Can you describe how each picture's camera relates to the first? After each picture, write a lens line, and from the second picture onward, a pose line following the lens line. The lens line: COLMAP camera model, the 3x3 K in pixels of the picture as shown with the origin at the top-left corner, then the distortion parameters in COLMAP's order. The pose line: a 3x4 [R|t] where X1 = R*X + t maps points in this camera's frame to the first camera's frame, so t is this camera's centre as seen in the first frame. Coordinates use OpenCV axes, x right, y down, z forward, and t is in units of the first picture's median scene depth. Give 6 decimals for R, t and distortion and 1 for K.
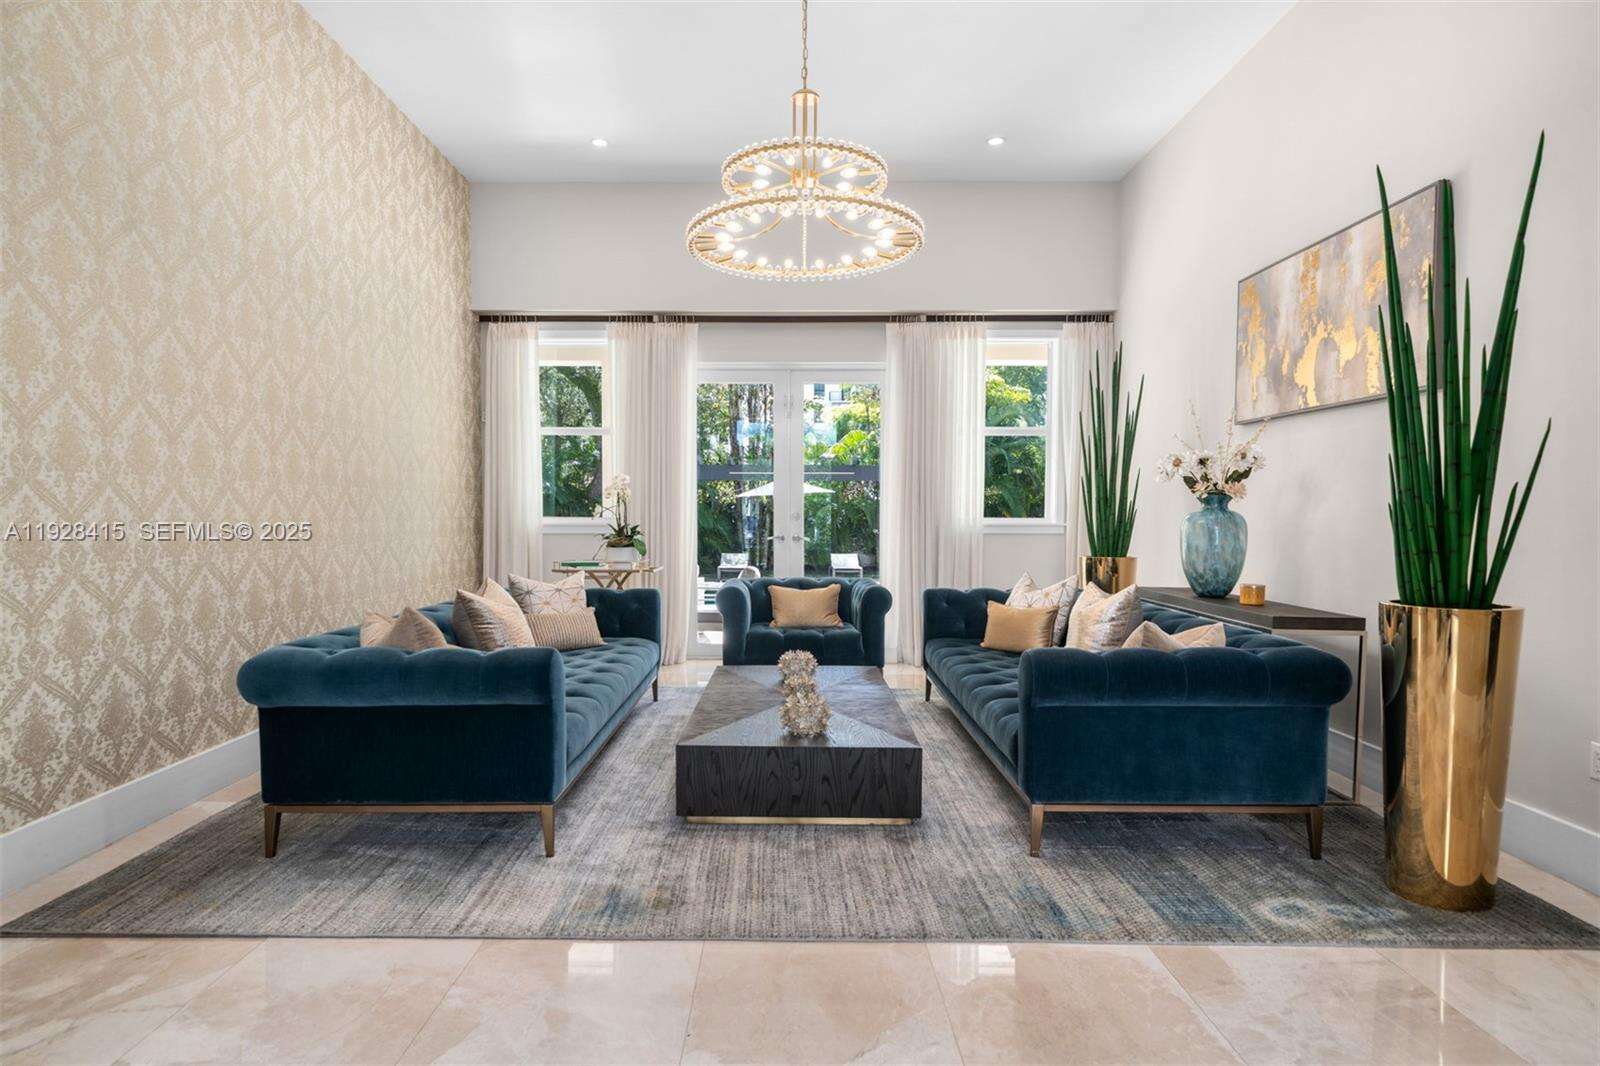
lens RADIAL K [[916.6, 0, 796.3], [0, 916.6, 515.4], [0, 0, 1]] dist [0.005285, 0.001408]
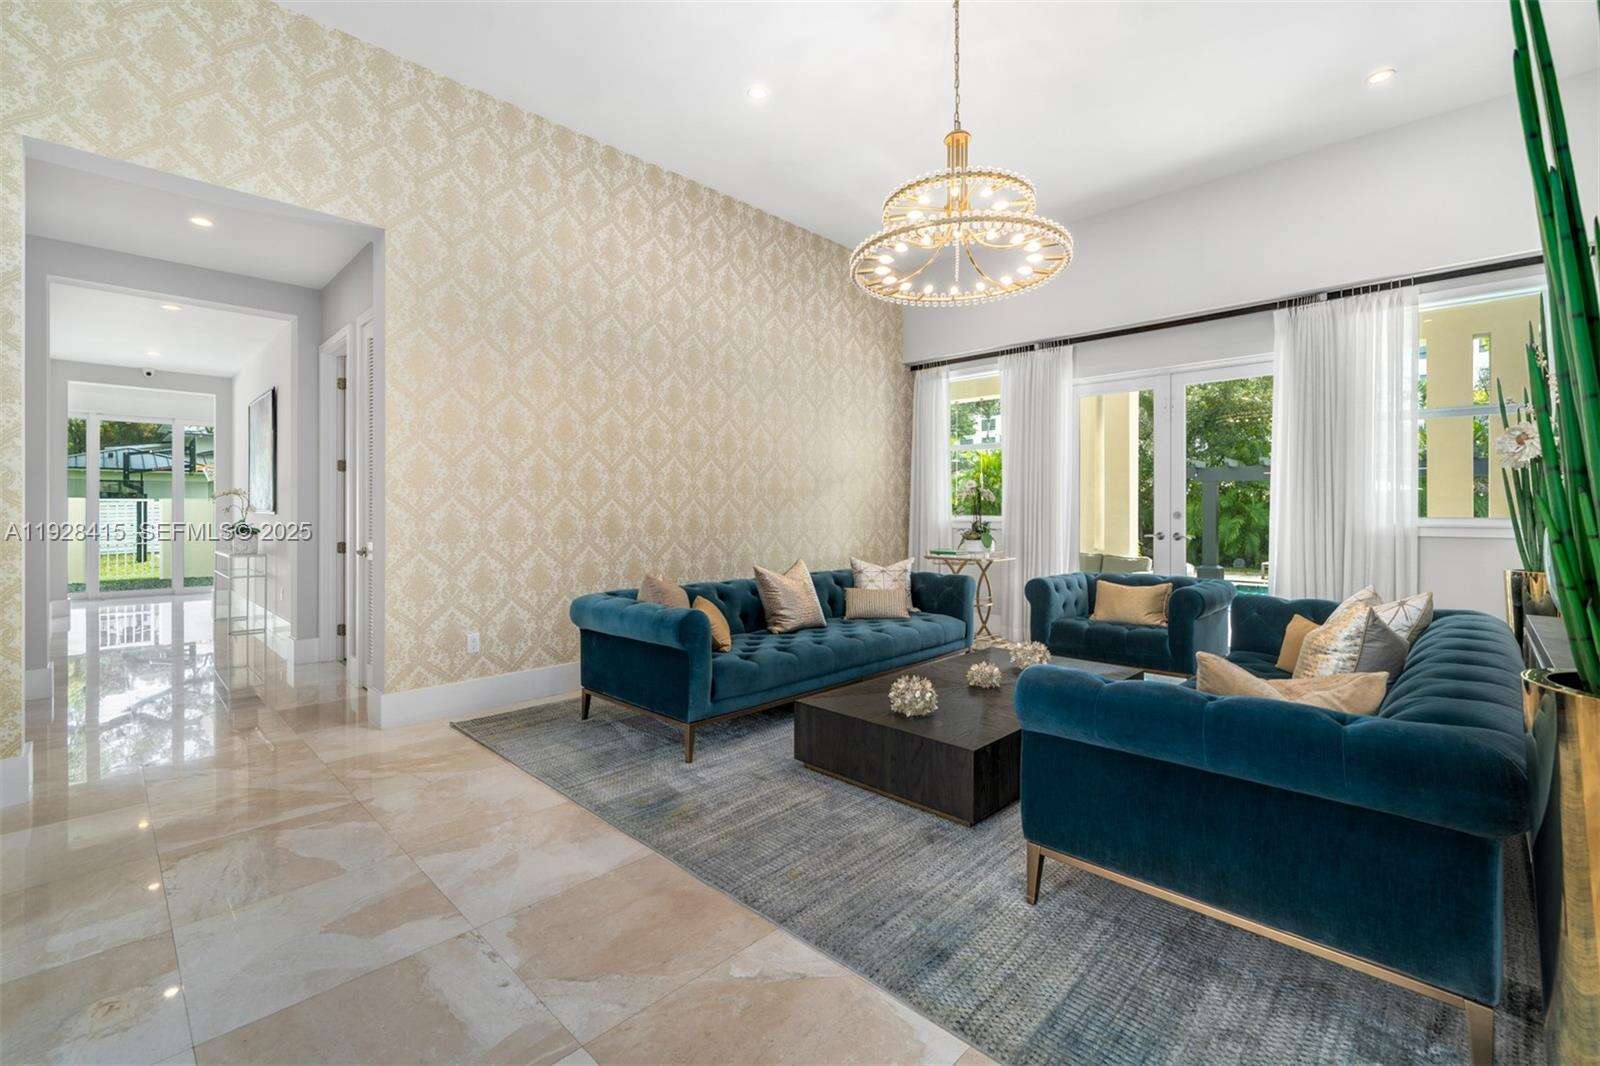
lens RADIAL K [[689.8, 0, 798.9], [0, 689.8, 499.6], [0, 0, 1]] dist [-0.007613, 0.000318]
pose [[0.714966, -0.013599, -0.699027, 0.408473], [-0.001265, 0.999784, -0.020744, 0.000198], [0.699158, 0.015715, 0.714795, 0.264262]]
